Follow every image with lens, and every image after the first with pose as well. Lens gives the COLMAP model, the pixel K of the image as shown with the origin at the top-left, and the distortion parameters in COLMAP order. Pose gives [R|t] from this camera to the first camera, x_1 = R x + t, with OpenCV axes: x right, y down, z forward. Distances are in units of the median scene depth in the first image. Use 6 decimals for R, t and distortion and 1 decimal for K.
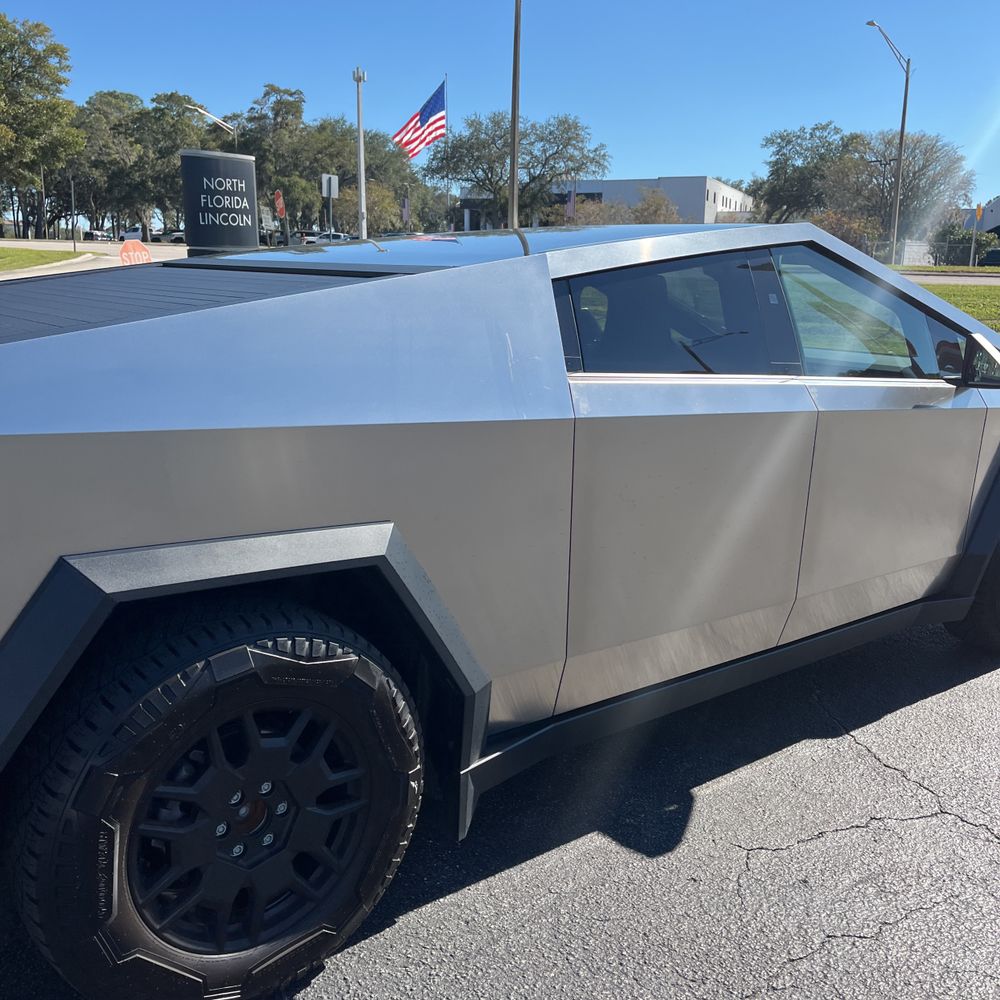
lens RADIAL K [[1016.3, 0, 498.6], [0, 1016.3, 495.3], [0, 0, 1]] dist [0.014231, 0.000000]
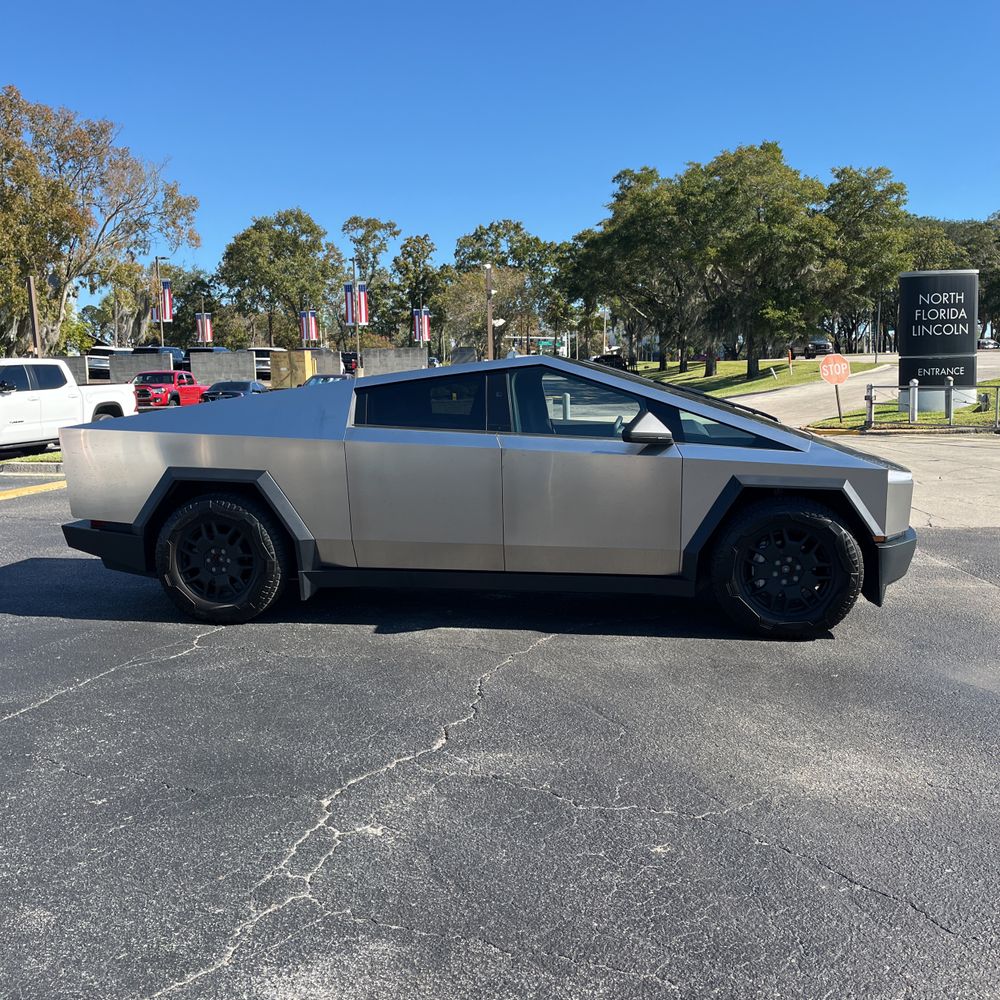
lens RADIAL K [[1016.3, 0, 508.0], [0, 1016.3, 481.6], [0, 0, 1]] dist [0.014231, 0.000000]
pose [[0.671415, 0.040170, -0.739992, 0.231976], [-0.125932, 0.990192, -0.060510, 0.013036], [0.730303, 0.133816, 0.669888, -0.042542]]
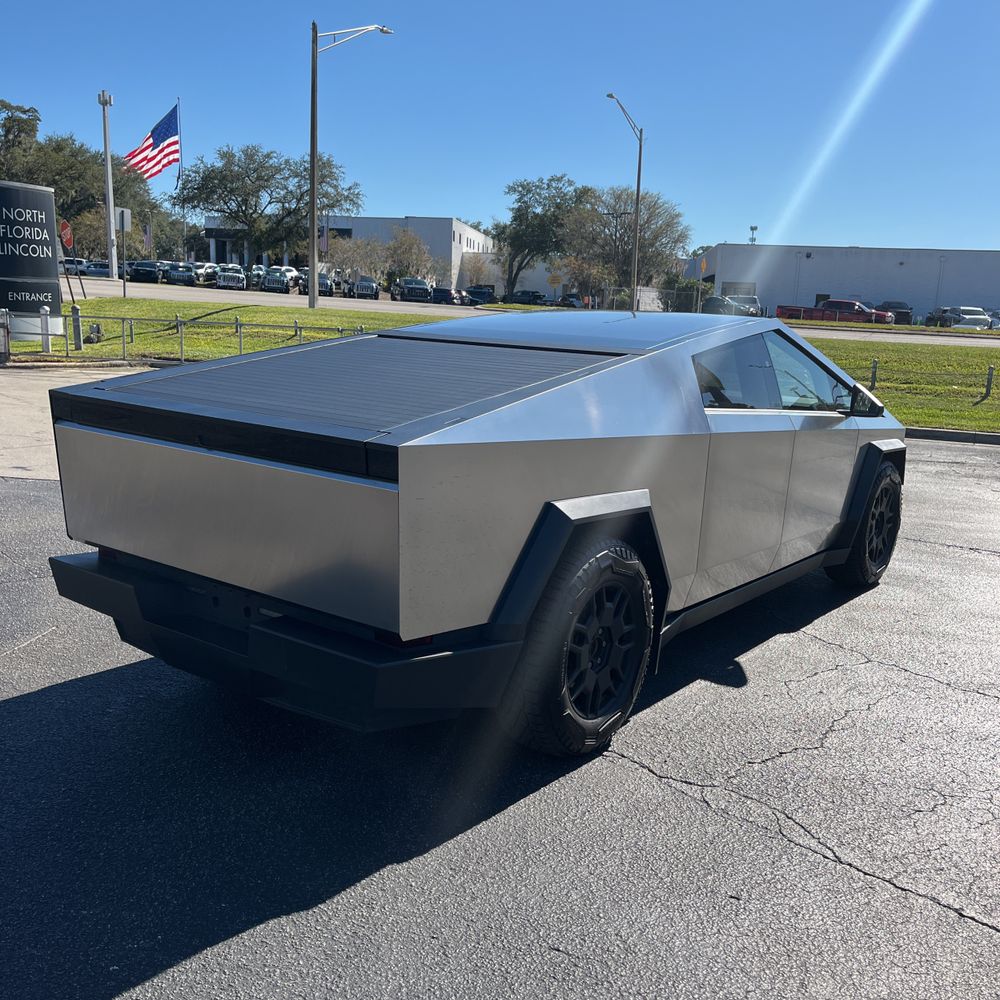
lens RADIAL K [[1016.3, 0, 503.0], [0, 1016.3, 495.3], [0, 0, 1]] dist [0.014231, 0.000000]
pose [[0.966882, -0.021654, 0.254305, -0.076386], [0.029552, 0.999191, -0.027275, 0.007448], [-0.253509, 0.033887, 0.966739, -0.066444]]
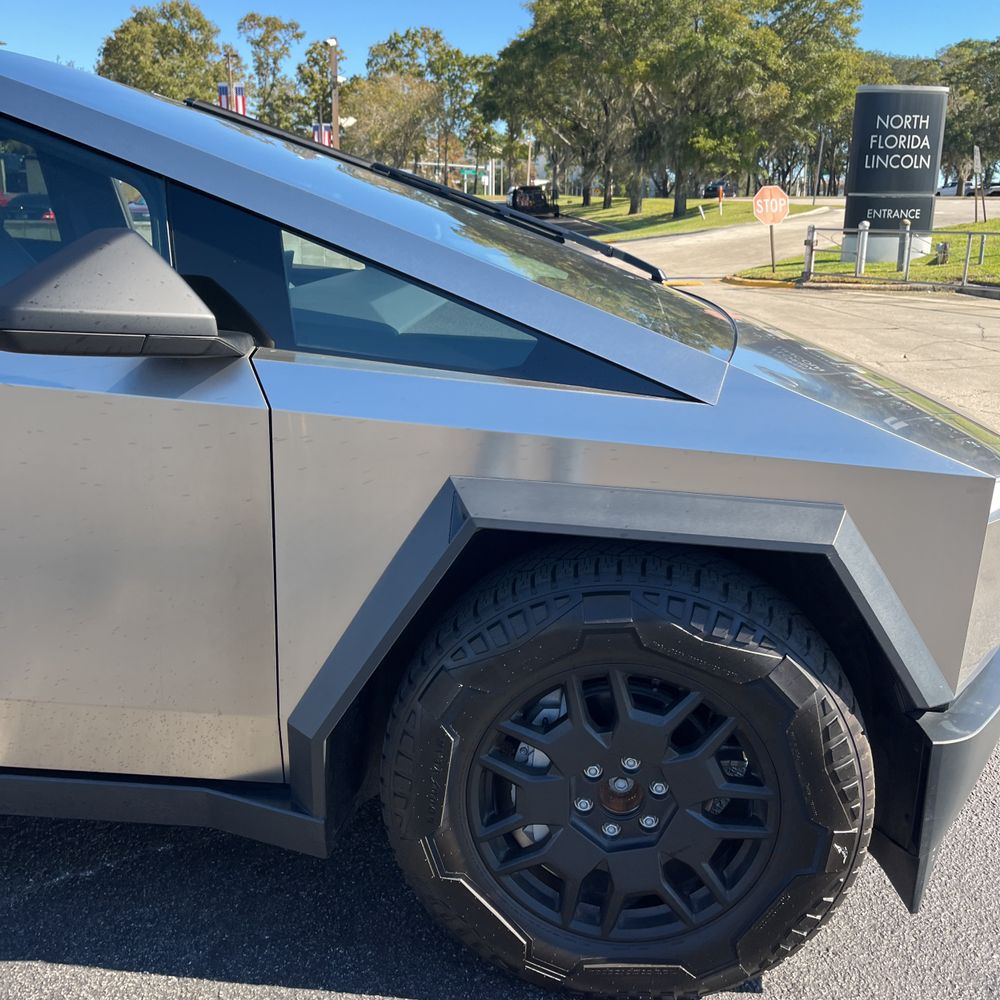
lens RADIAL K [[1016.3, 0, 523.0], [0, 1016.3, 495.0], [0, 0, 1]] dist [0.014231, 0.000000]
pose [[0.731241, 0.174938, -0.659306, 0.135701], [-0.149925, 0.984138, 0.094845, -0.016330], [0.665439, 0.029492, 0.745869, 0.113791]]
